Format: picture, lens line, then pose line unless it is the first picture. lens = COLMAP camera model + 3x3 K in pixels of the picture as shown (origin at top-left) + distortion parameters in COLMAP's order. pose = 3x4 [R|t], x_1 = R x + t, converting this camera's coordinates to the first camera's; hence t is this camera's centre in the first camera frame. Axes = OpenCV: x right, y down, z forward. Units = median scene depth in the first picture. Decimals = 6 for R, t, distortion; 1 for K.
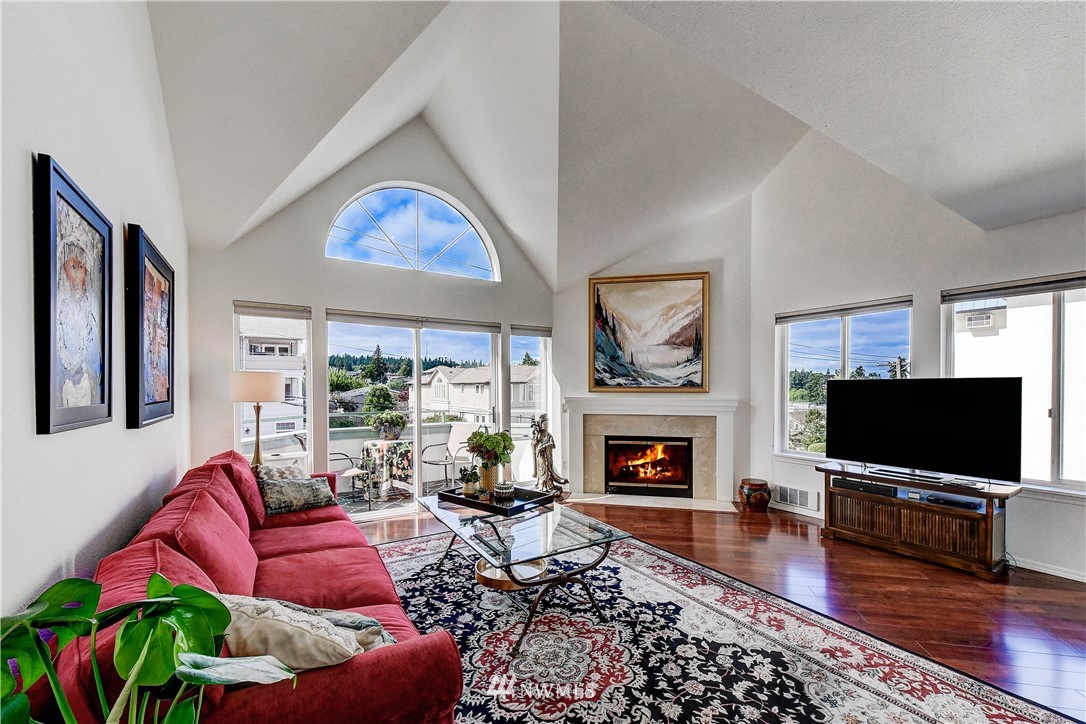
lens RADIAL K [[432.4, 0, 535.3], [0, 432.4, 389.1], [0, 0, 1]] dist [0.000134, 0.000001]
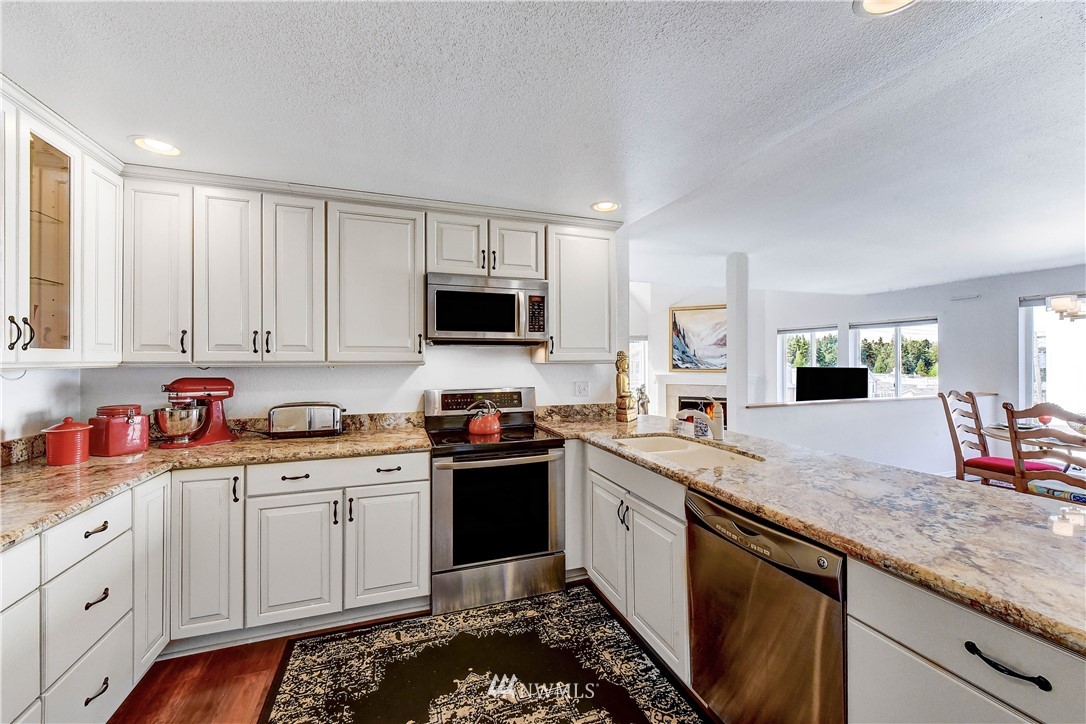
lens RADIAL K [[432.4, 0, 541.6], [0, 432.4, 361.0], [0, 0, 1]] dist [0.000134, 0.000001]
pose [[0.975883, -0.000657, -0.218291, -0.000259], [-0.000645, 0.999982, -0.005892, -0.026176], [0.218291, 0.005891, 0.975866, -0.851388]]
